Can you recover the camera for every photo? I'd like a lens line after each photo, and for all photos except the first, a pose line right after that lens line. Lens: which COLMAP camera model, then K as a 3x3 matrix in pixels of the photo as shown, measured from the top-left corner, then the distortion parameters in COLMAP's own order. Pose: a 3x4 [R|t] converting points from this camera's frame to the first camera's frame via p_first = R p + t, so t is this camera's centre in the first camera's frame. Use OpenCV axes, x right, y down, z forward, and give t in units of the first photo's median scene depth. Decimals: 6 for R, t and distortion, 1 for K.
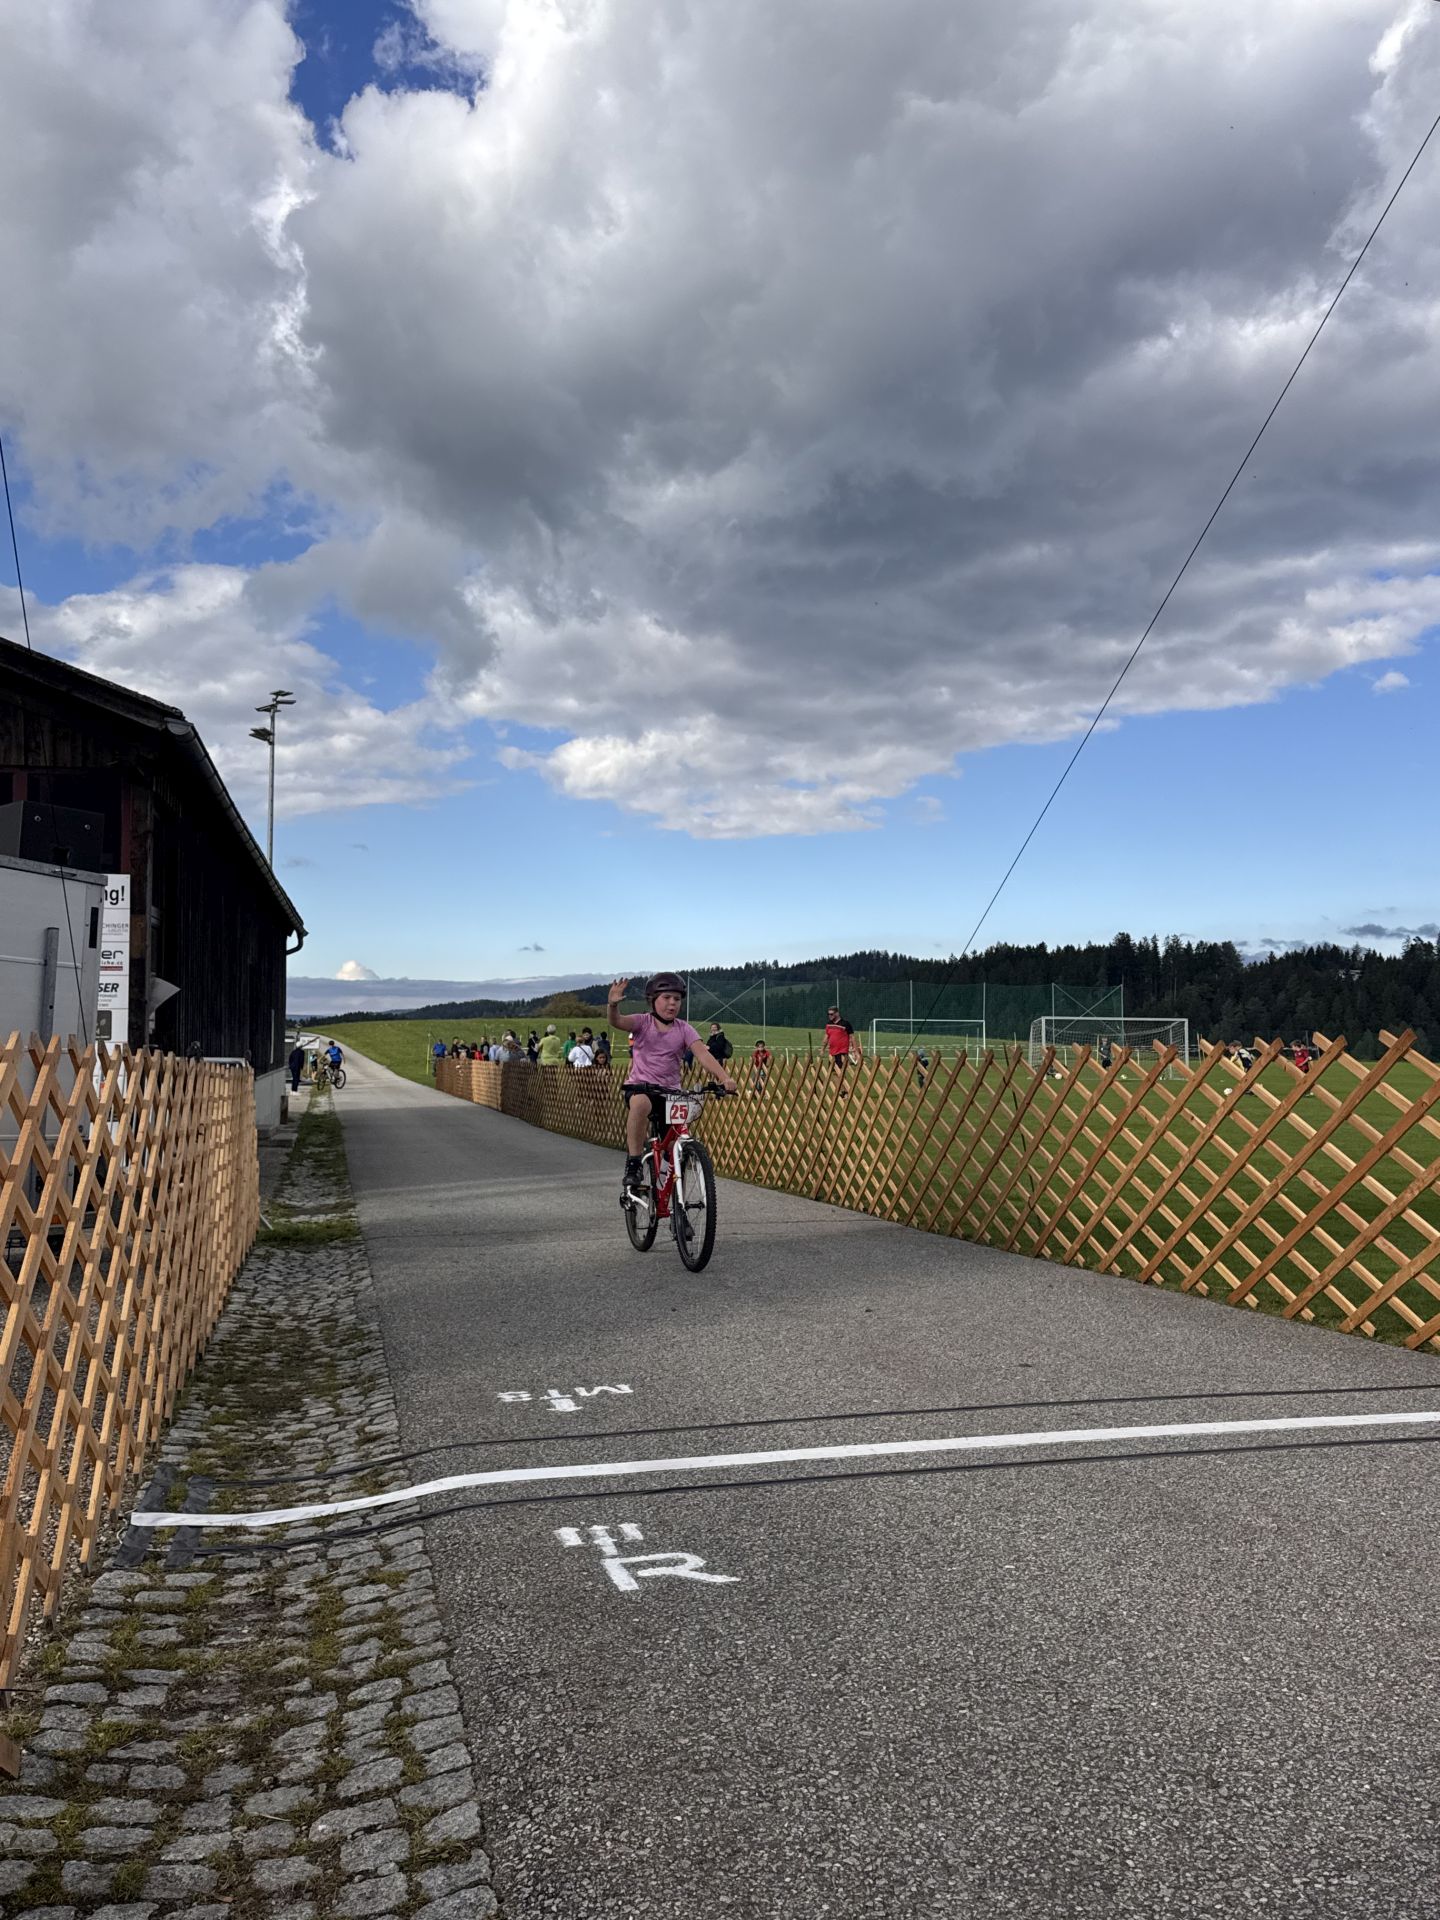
lens RADIAL K [[1578.9, 0, 755.4], [0, 1578.9, 926.4], [0, 0, 1]] dist [0.088308, -0.096813]
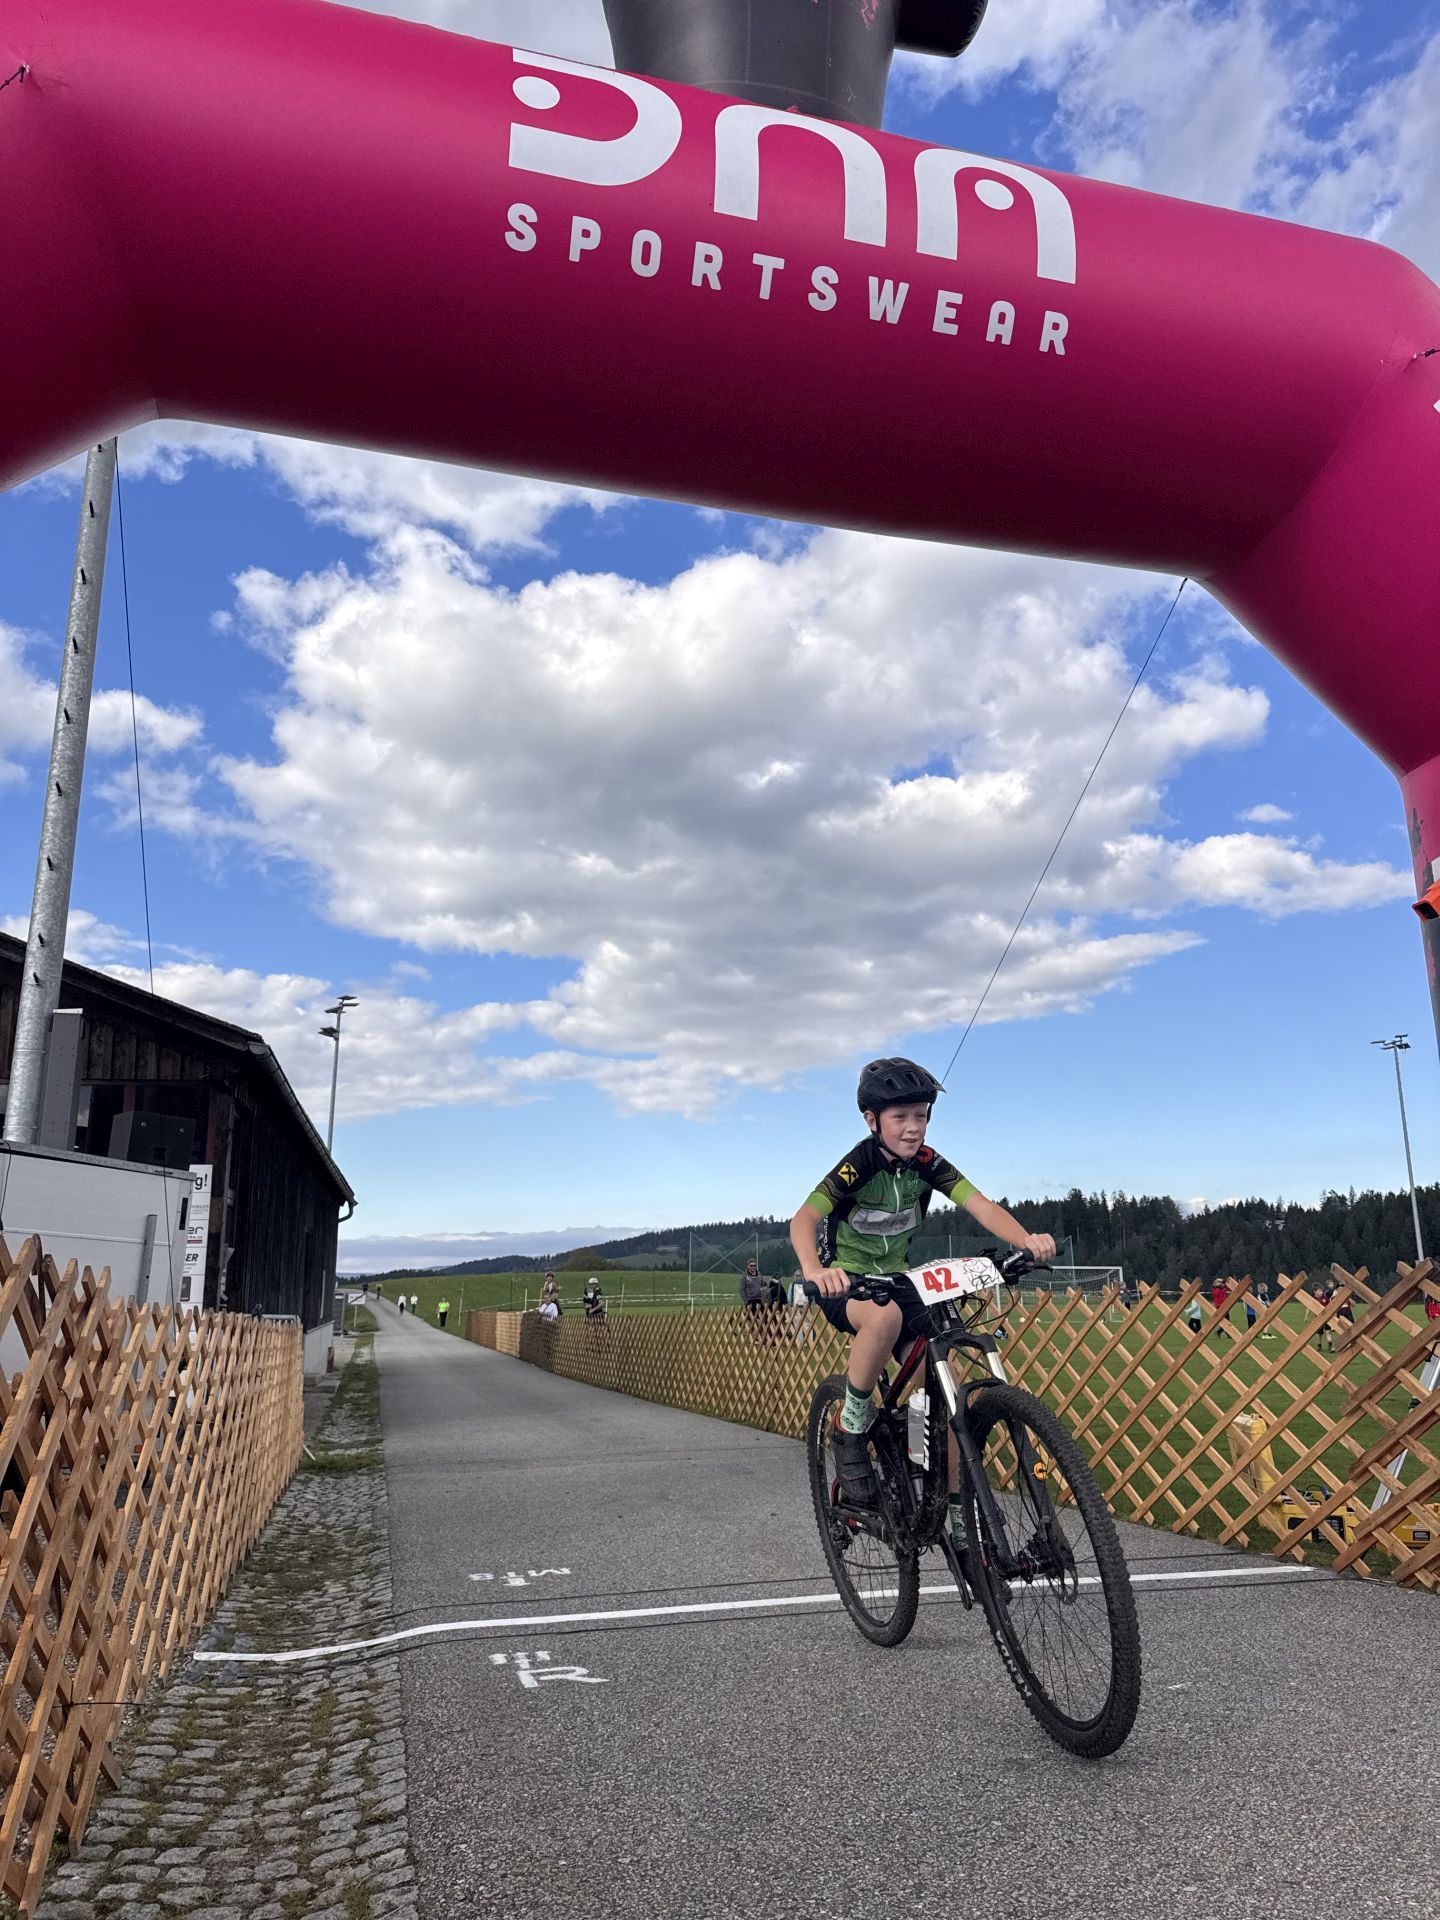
lens RADIAL K [[1358.2, 0, 741.1], [0, 1358.2, 944.7], [0, 0, 1]] dist [0.058252, -0.046544]
pose [[0.999873, -0.014945, -0.005580, 0.066847], [0.013734, 0.984388, -0.175476, -0.016296], [0.008115, 0.175377, 0.984468, -0.185033]]
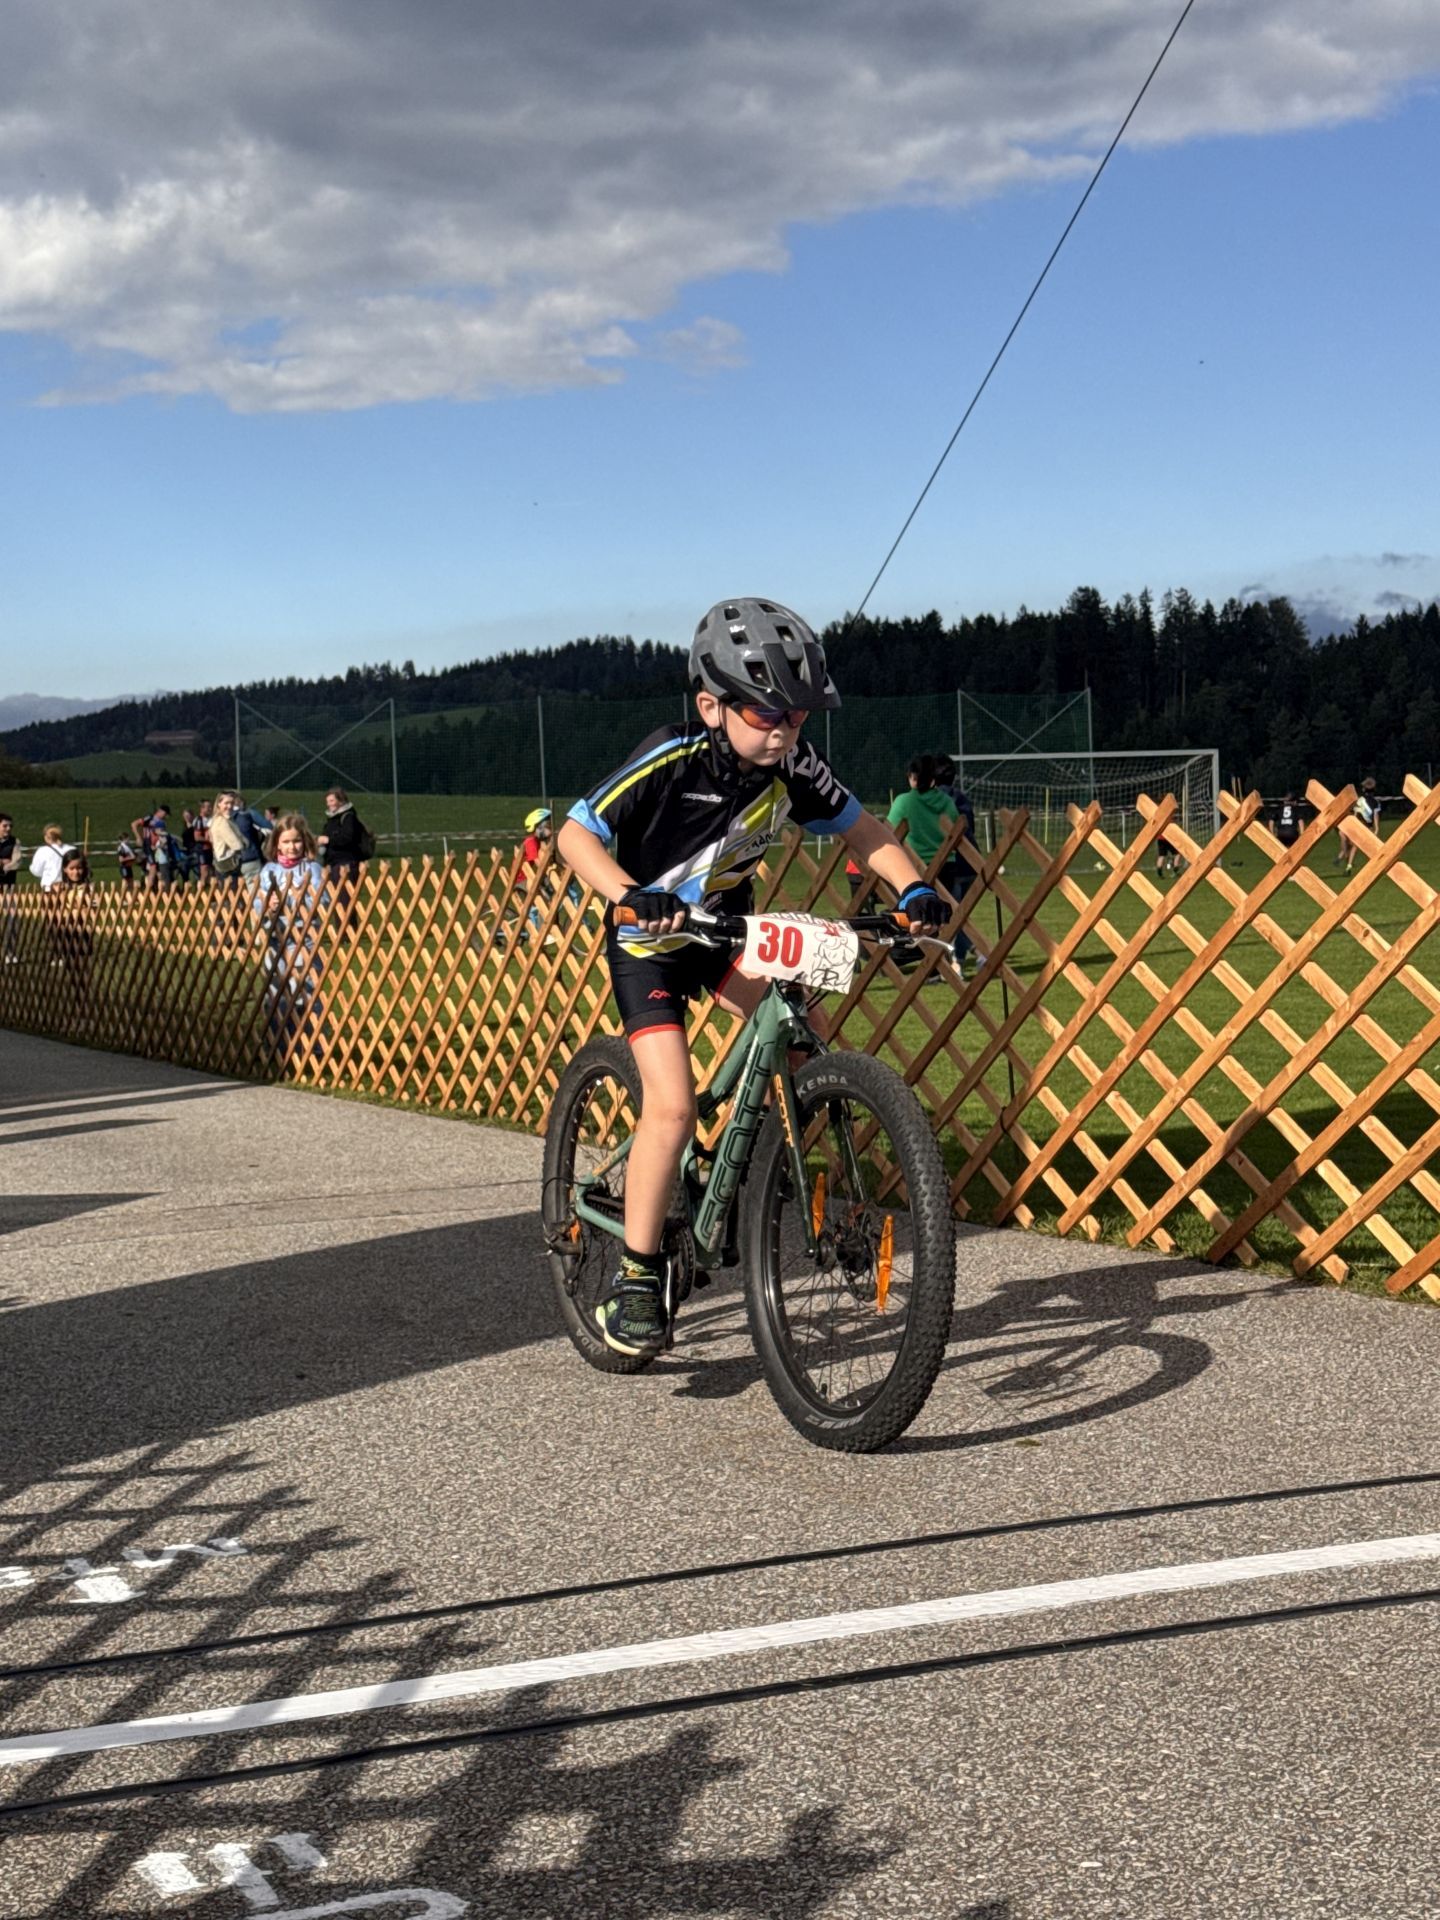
lens RADIAL K [[3125.7, 0, 777.9], [0, 3125.7, 953.3], [0, 0, 1]] dist [0.119249, 0.000000]
pose [[0.991075, -0.042458, 0.126361, -0.025467], [0.027574, 0.992715, 0.117291, 0.001809], [-0.130420, -0.112760, 0.985026, 0.042525]]
